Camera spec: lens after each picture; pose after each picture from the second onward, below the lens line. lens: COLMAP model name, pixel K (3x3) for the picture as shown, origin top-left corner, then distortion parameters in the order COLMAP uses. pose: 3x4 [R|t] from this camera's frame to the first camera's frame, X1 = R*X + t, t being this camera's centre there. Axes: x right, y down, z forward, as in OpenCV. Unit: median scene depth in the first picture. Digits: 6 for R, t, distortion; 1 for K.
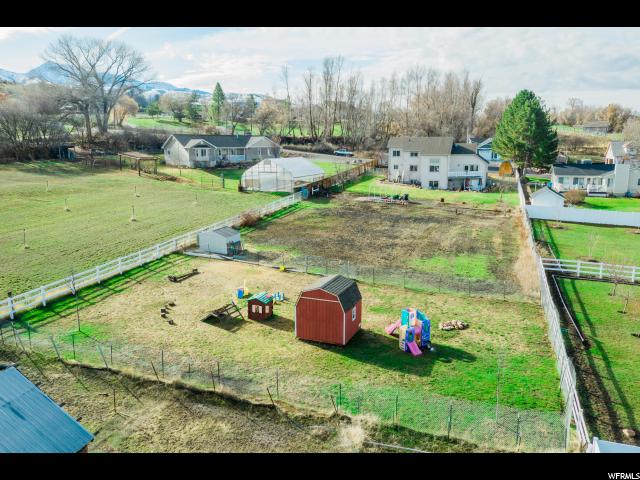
lens RADIAL K [[509.7, 0, 317.8], [0, 509.7, 241.0], [0, 0, 1]] dist [0.000360, -0.003975]
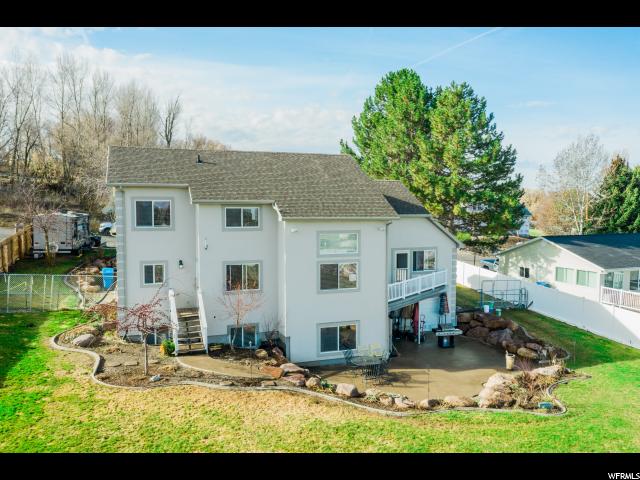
lens RADIAL K [[509.7, 0, 317.8], [0, 509.7, 241.0], [0, 0, 1]] dist [0.000360, -0.003975]
pose [[0.769689, -0.041808, 0.637049, 0.067417], [0.112377, 0.991145, -0.070729, -0.136529], [-0.628451, 0.126028, 0.767572, 0.788065]]
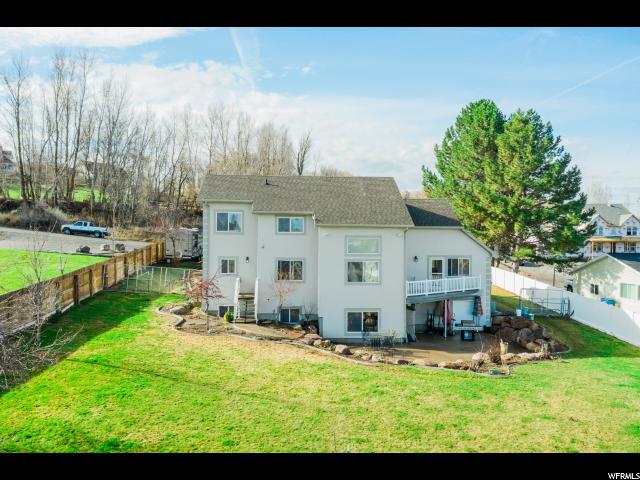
lens RADIAL K [[509.7, 0, 317.8], [0, 509.7, 241.0], [0, 0, 1]] dist [0.000360, -0.003975]
pose [[0.914826, 0.004212, 0.403826, 0.079978], [0.063055, 0.986192, -0.153131, -0.110747], [-0.398895, 0.165551, 0.901929, 0.707642]]
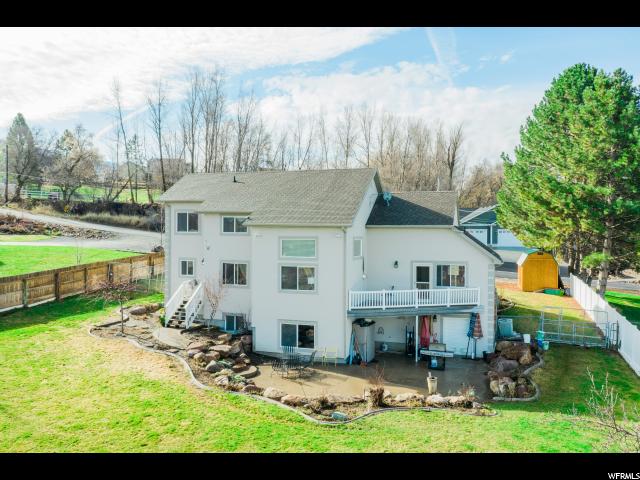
lens RADIAL K [[509.7, 0, 317.8], [0, 509.7, 241.0], [0, 0, 1]] dist [0.000360, -0.003975]
pose [[0.999630, 0.008008, 0.025988, 0.222635], [-0.003593, 0.986172, -0.165685, -0.112664], [-0.026955, 0.165530, 0.985836, 0.710784]]
